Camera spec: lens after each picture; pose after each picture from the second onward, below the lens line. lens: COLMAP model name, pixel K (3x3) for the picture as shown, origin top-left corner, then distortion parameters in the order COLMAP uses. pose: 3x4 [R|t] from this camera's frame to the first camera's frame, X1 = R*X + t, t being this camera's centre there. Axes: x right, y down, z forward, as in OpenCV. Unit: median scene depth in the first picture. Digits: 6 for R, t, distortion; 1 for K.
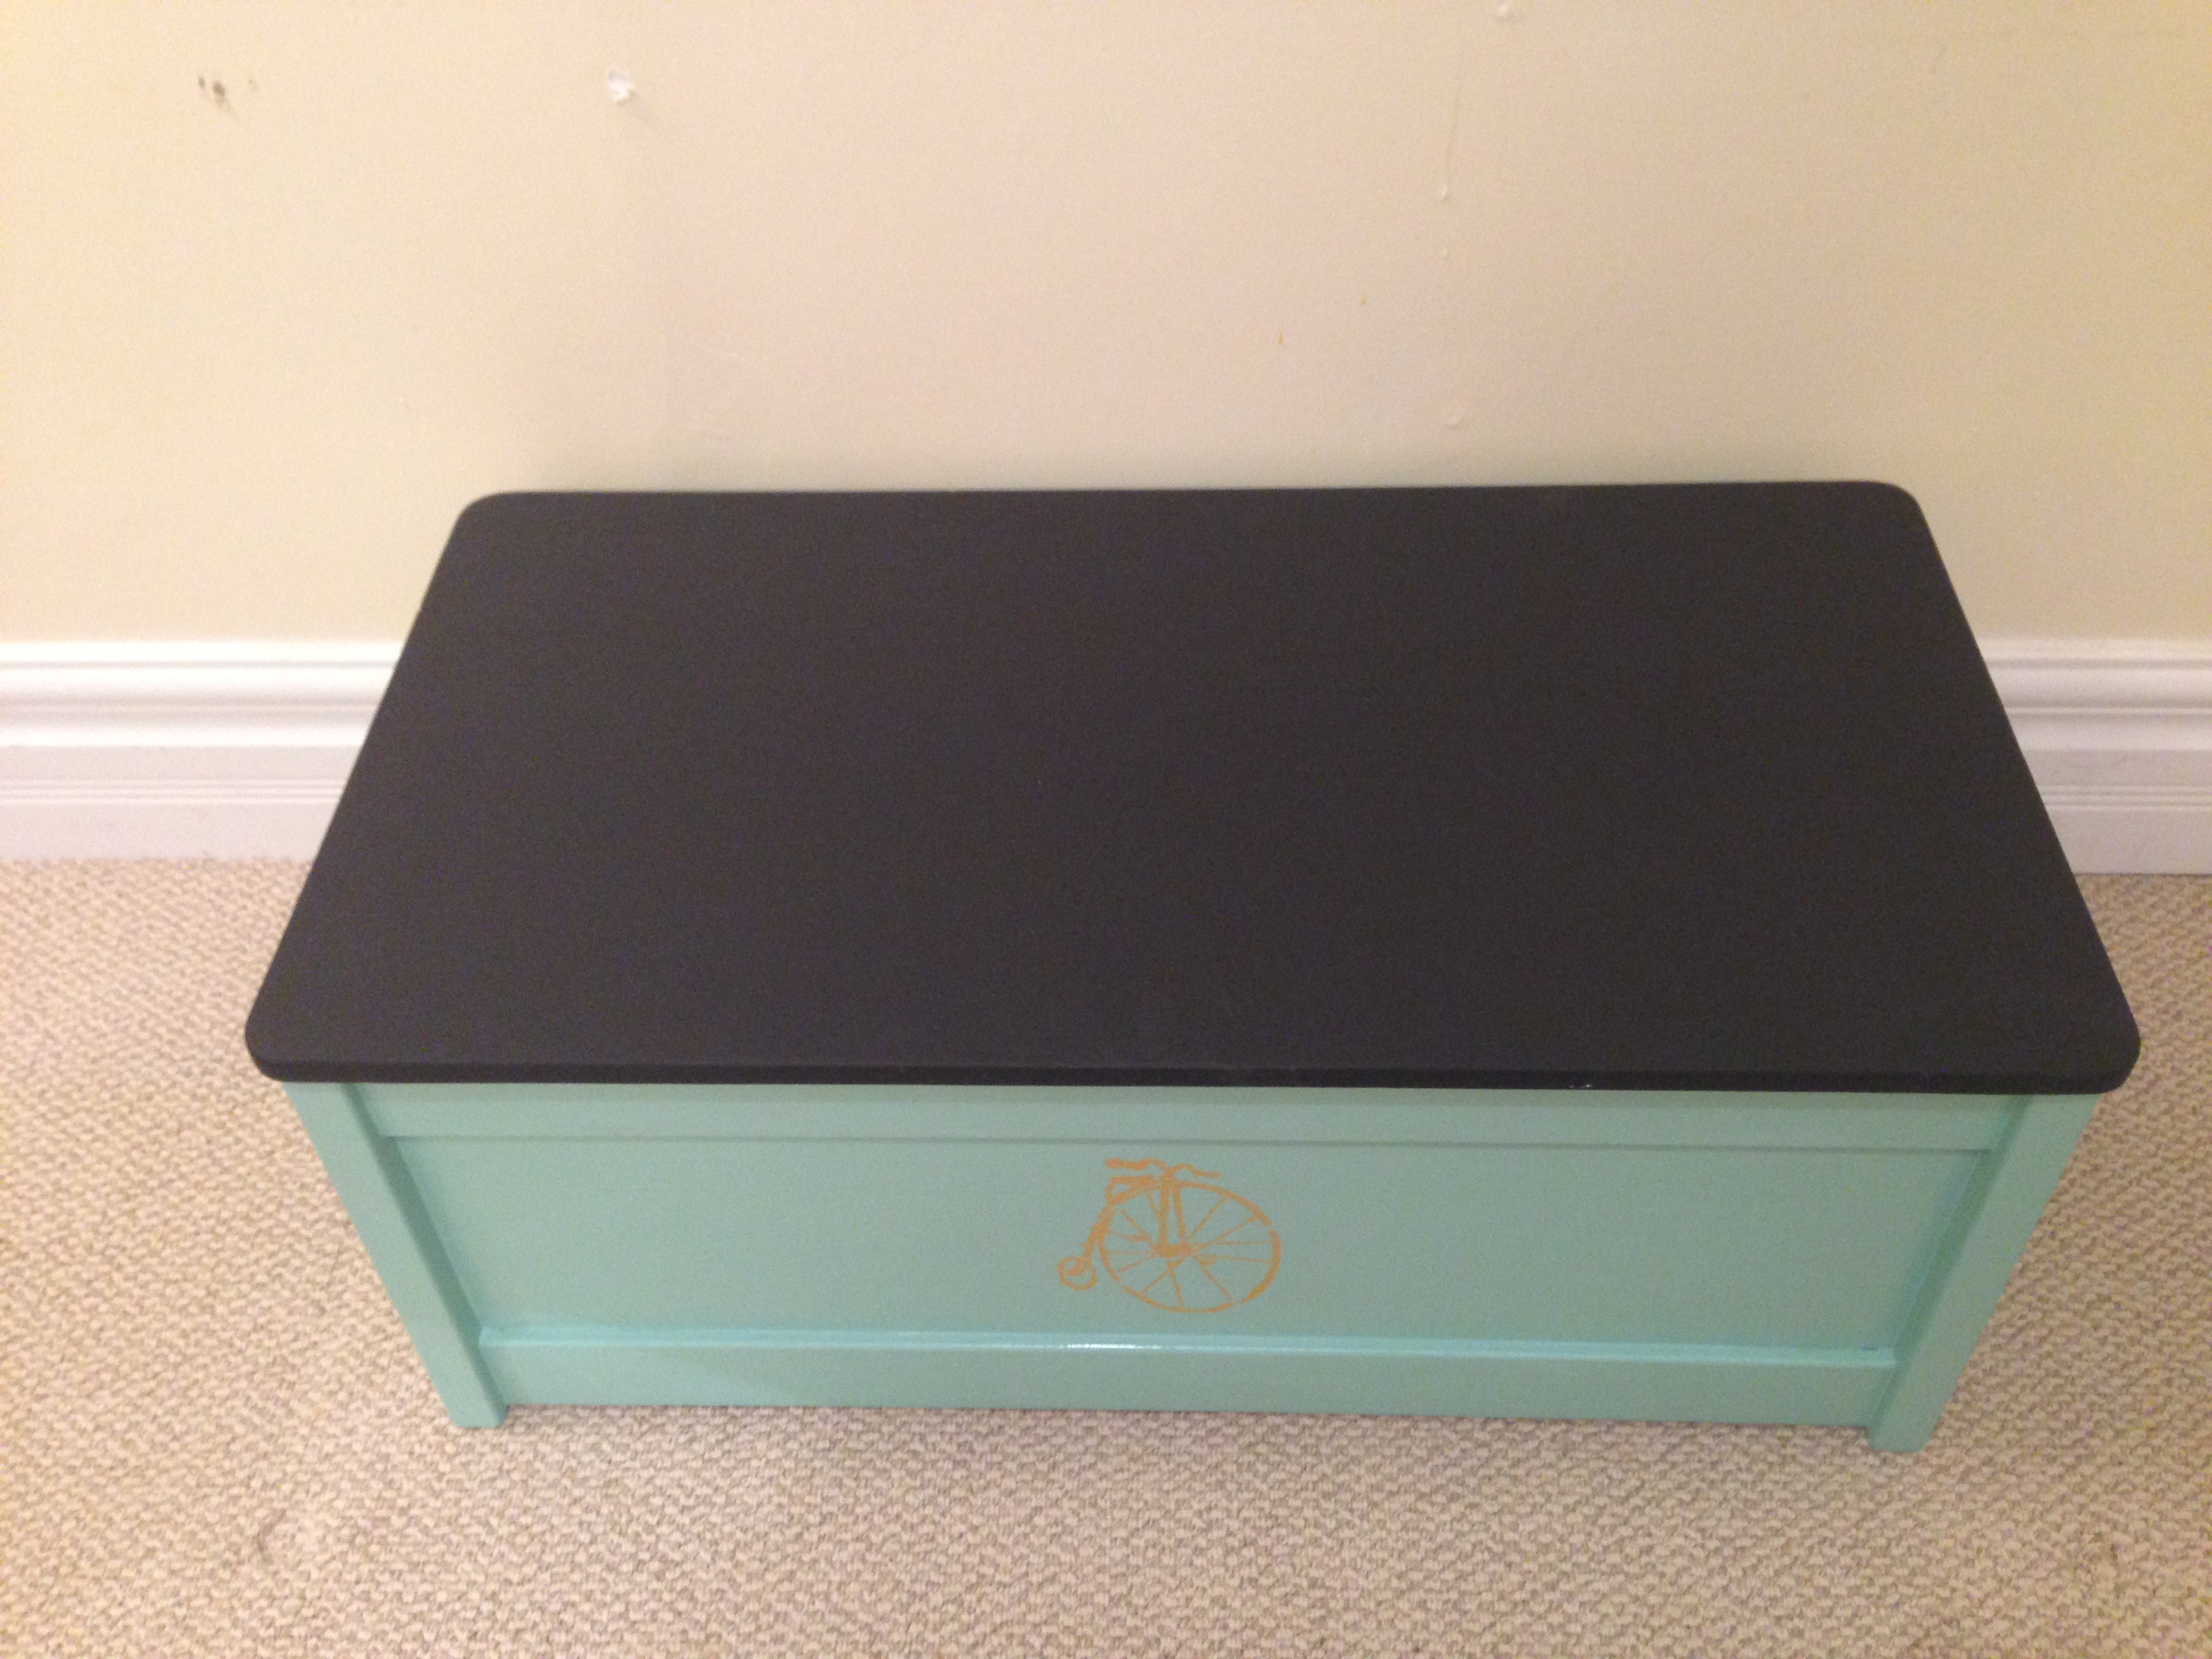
lens RADIAL K [[2061.8, 0, 1106.7], [0, 2061.8, 828.7], [0, 0, 1]] dist [0.046062, 0.000000]
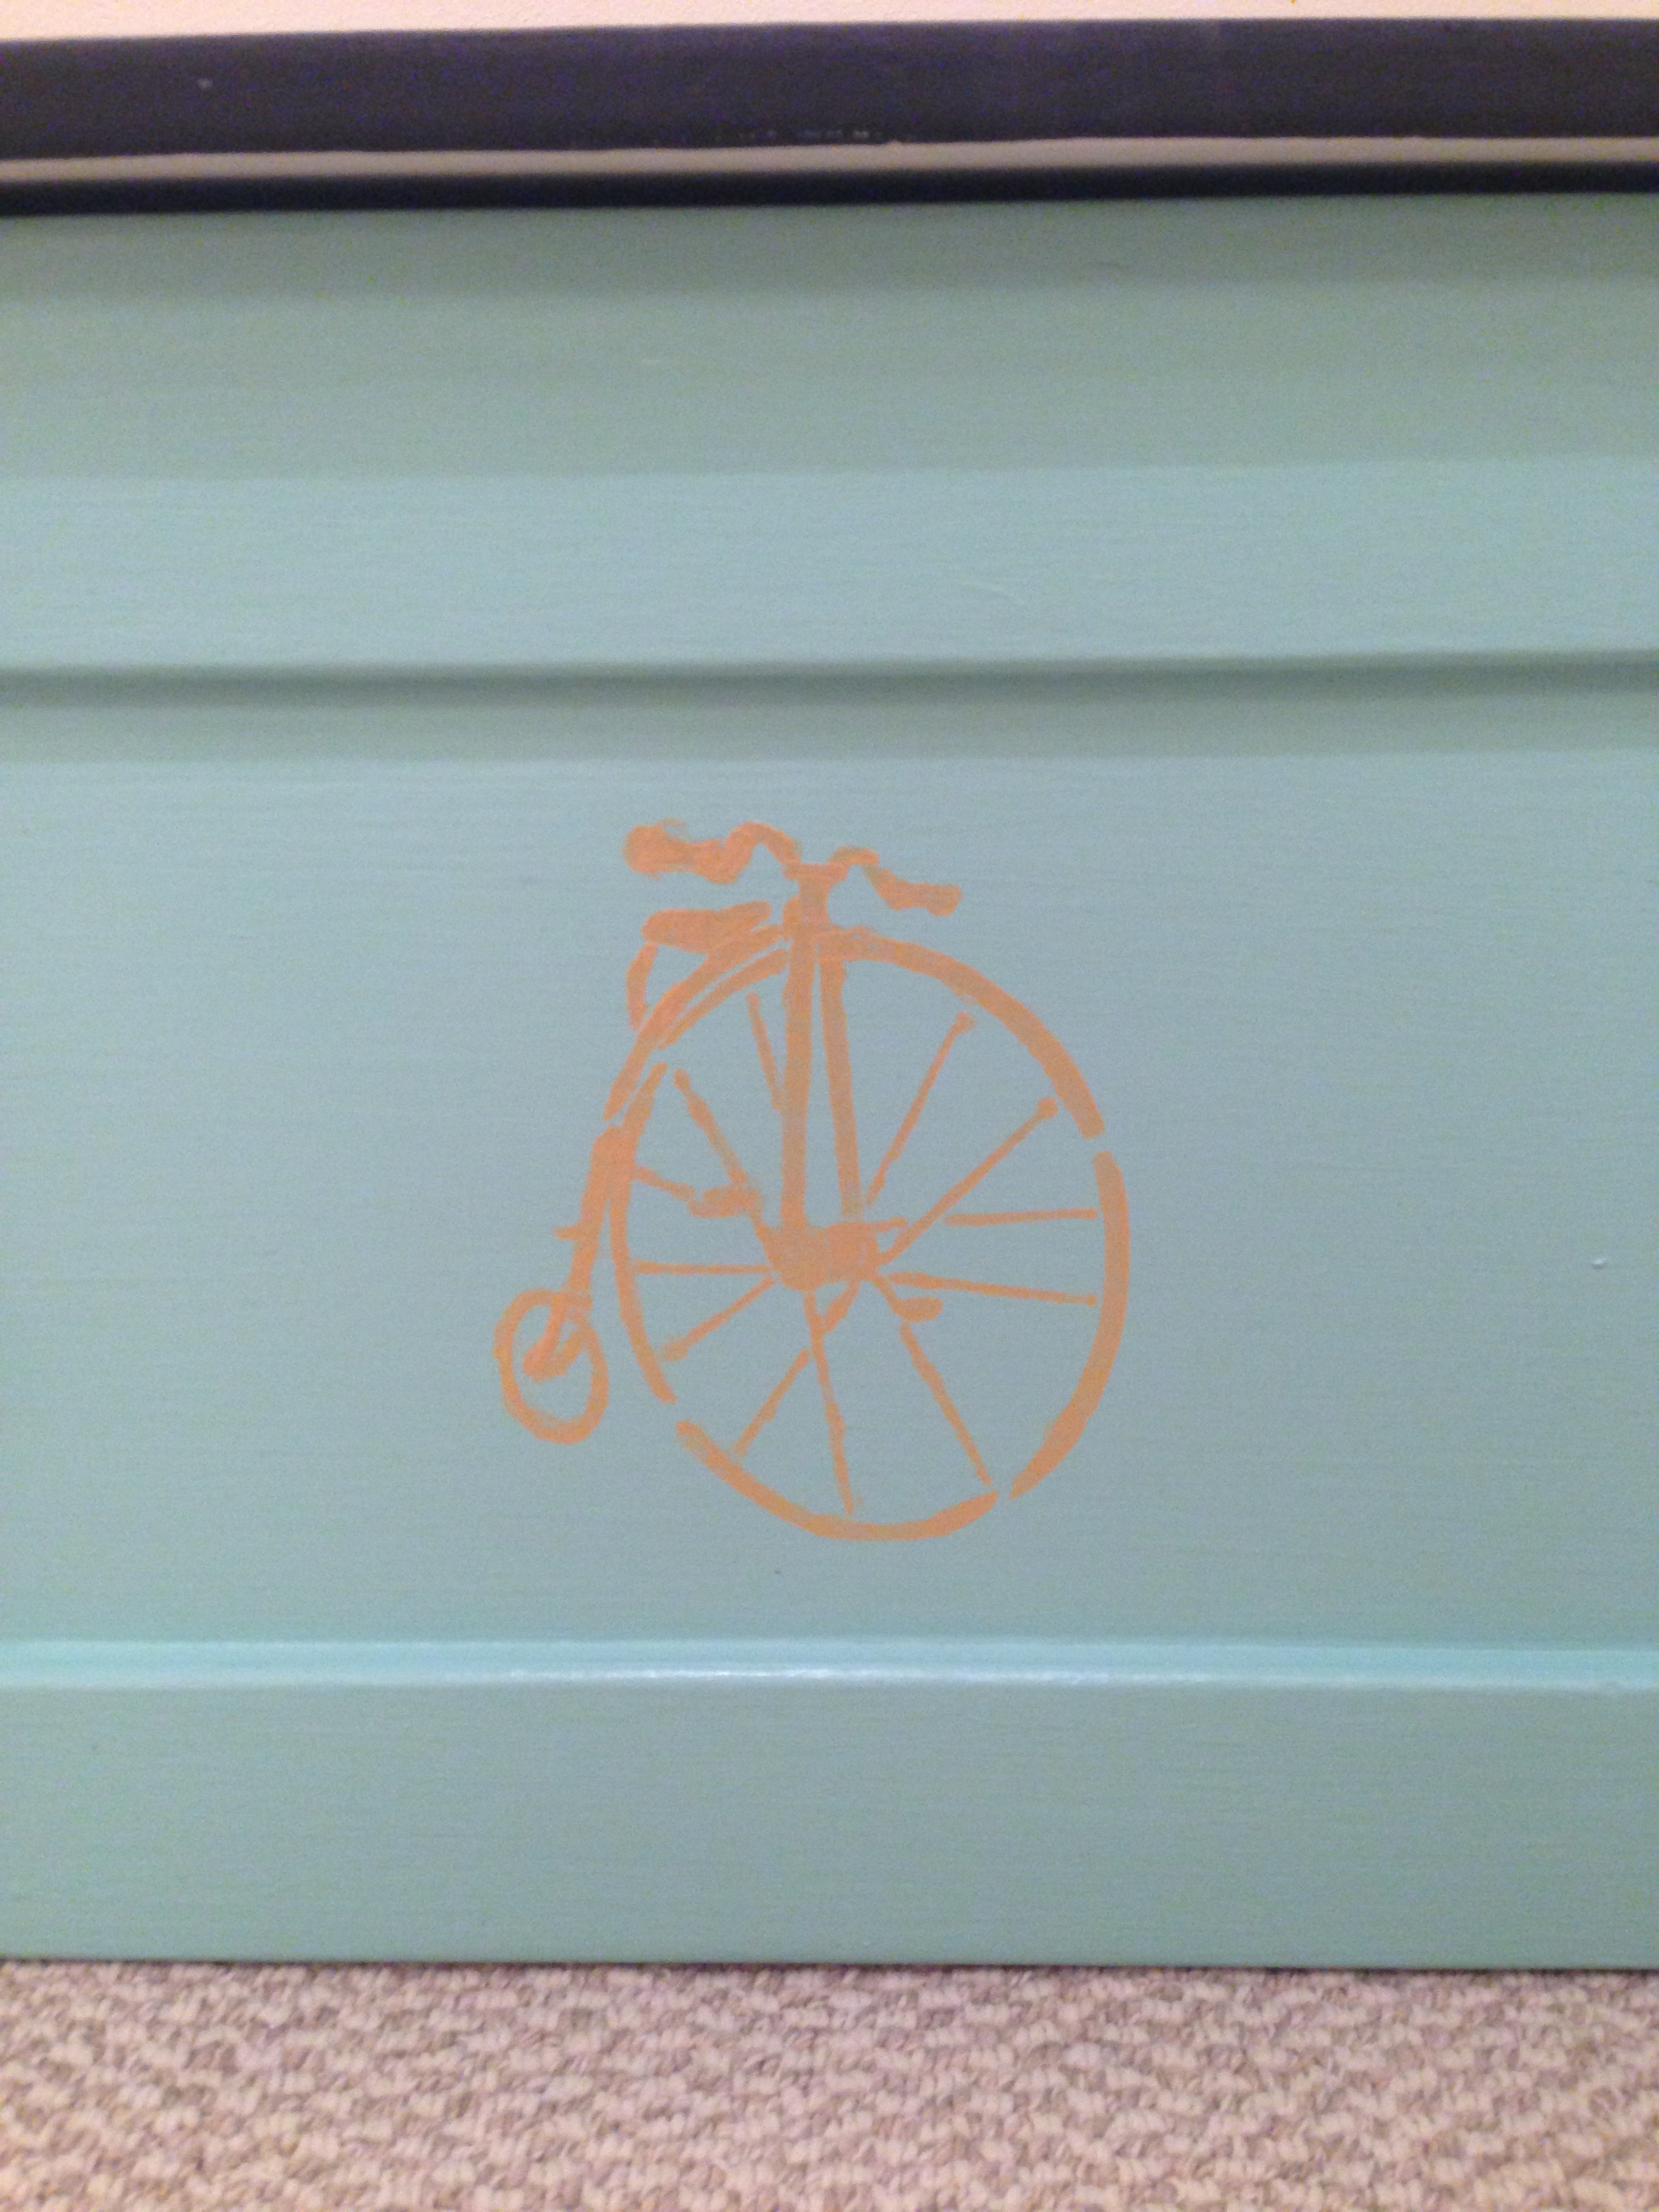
lens RADIAL K [[2061.8, 0, 837.4], [0, 2061.8, 1190.6], [0, 0, 1]] dist [0.046062, 0.000000]
pose [[0.999645, 0.018022, 0.019607, 0.025417], [-0.007384, 0.894944, -0.446117, 0.325512], [-0.025587, 0.445814, 0.894760, 0.632212]]
